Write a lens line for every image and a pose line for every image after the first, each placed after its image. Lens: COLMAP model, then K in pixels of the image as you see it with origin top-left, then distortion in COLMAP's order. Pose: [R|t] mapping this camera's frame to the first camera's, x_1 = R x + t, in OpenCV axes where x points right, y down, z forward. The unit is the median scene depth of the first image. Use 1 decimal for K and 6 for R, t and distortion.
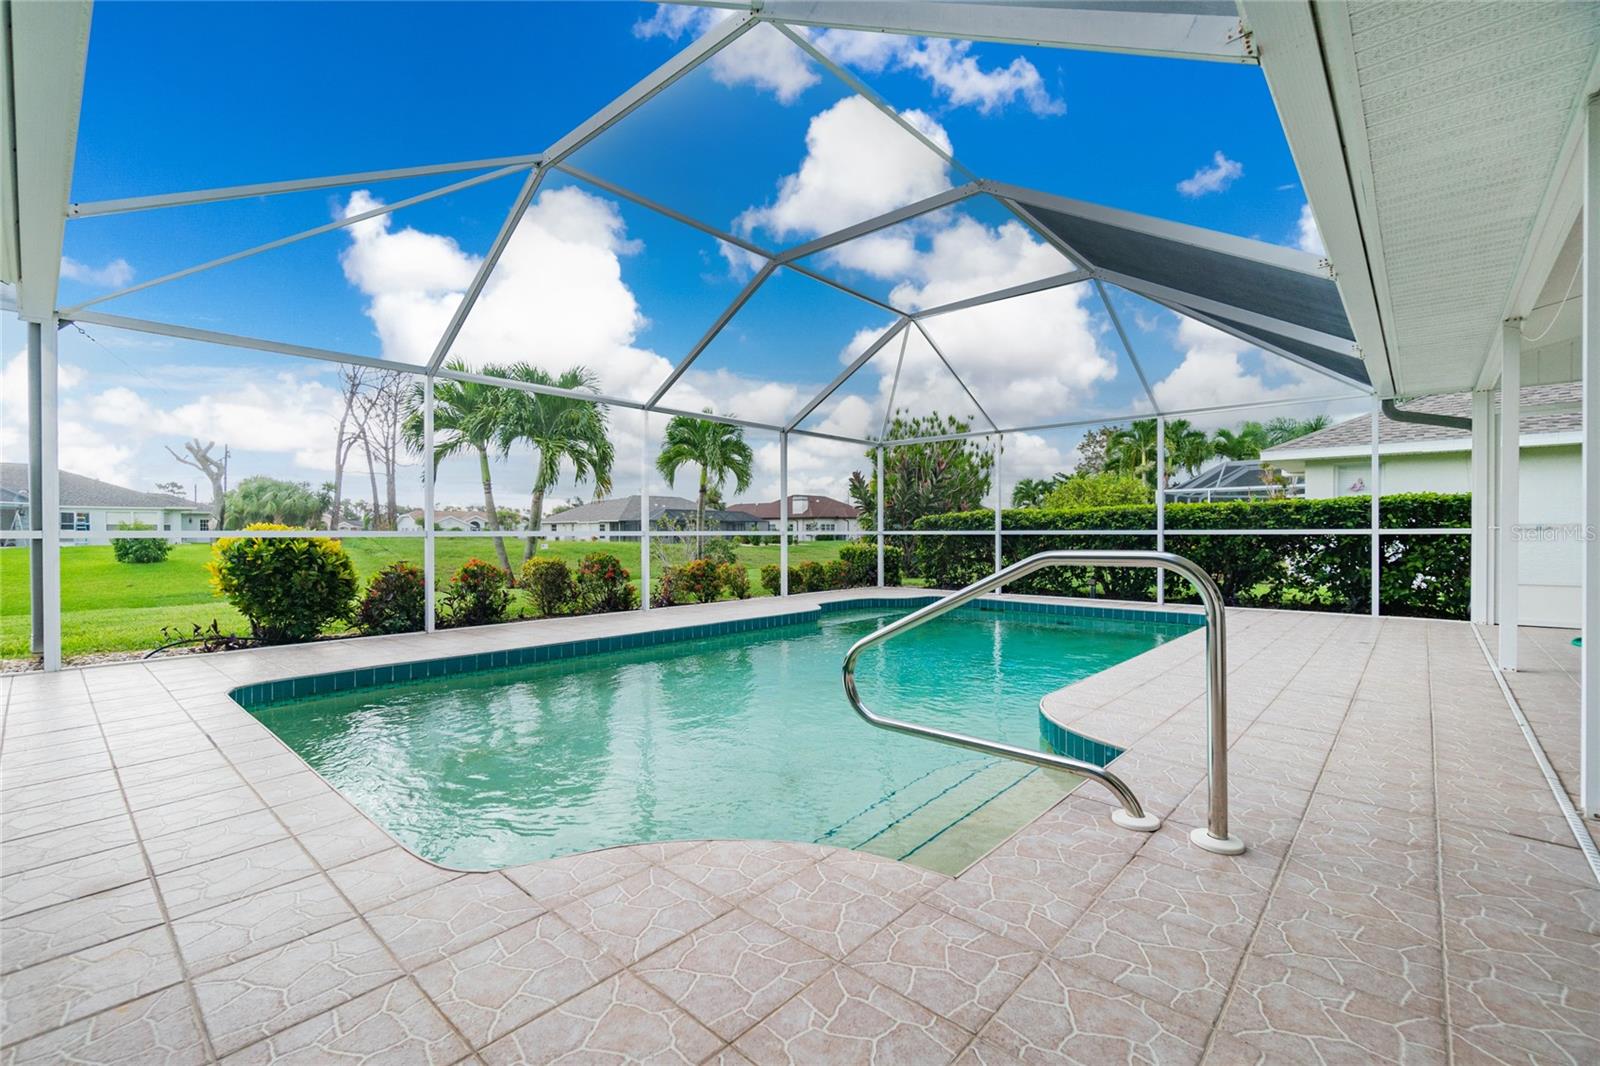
lens RADIAL K [[694.4, 0, 800.0], [0, 694.4, 533.0], [0, 0, 1]] dist [0.000417, 0.011182]
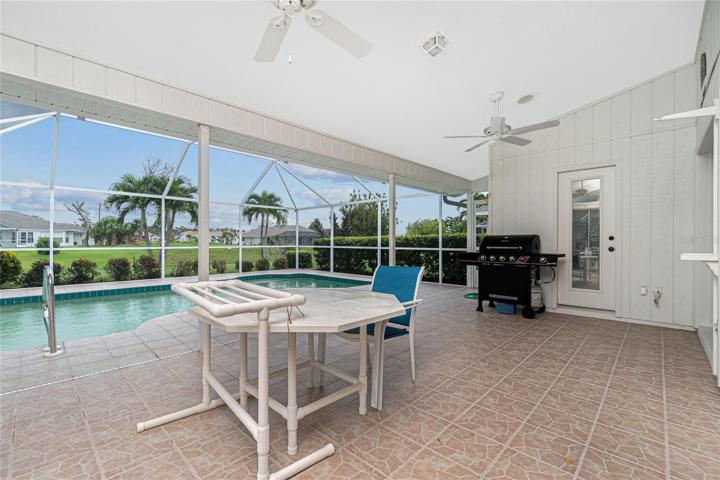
lens RADIAL K [[317.3, 0, 358.8], [0, 317.3, 240.7], [0, 0, 1]] dist [0.000620, -0.000244]
pose [[0.999625, 0.004878, -0.026956, 0.521994], [-0.004943, 0.999985, -0.002331, -0.025775], [0.026944, 0.002463, 0.999634, -0.118532]]
